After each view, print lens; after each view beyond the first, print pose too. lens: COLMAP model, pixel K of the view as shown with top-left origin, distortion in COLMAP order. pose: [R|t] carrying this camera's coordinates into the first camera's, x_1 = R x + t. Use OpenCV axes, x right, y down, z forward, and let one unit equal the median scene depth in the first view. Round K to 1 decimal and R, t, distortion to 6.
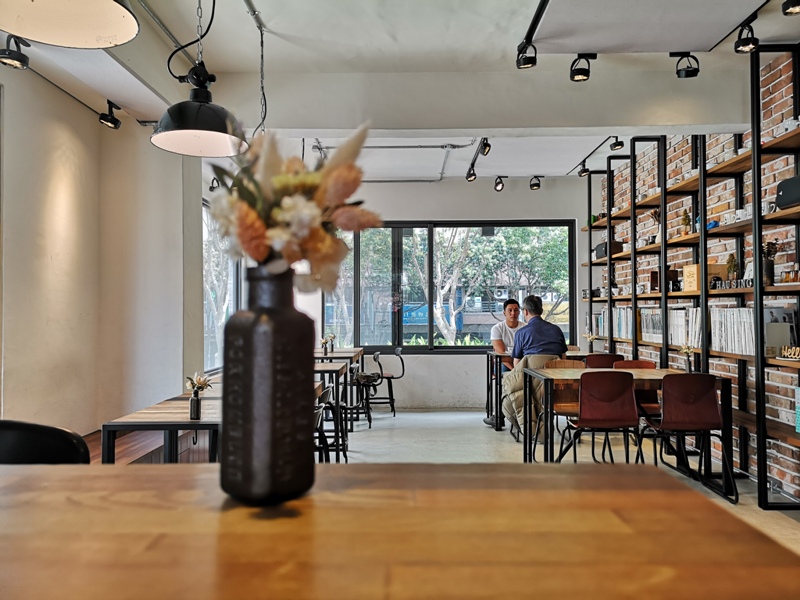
lens RADIAL K [[615.5, 0, 400.0], [0, 615.5, 300.0], [0, 0, 1]] dist [0.057351, -0.054538]
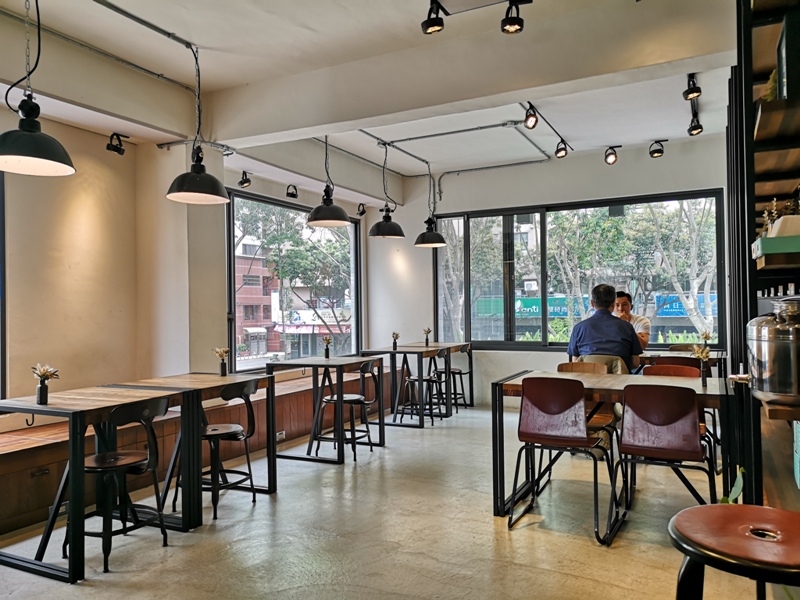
lens RADIAL K [[615.5, 0, 400.0], [0, 615.5, 300.0], [0, 0, 1]] dist [0.057351, -0.054538]
pose [[0.893321, -0.012858, -0.449236, 0.410851], [0.019079, 0.999774, 0.009325, -0.000527], [0.449015, -0.016901, 0.893364, 0.134652]]
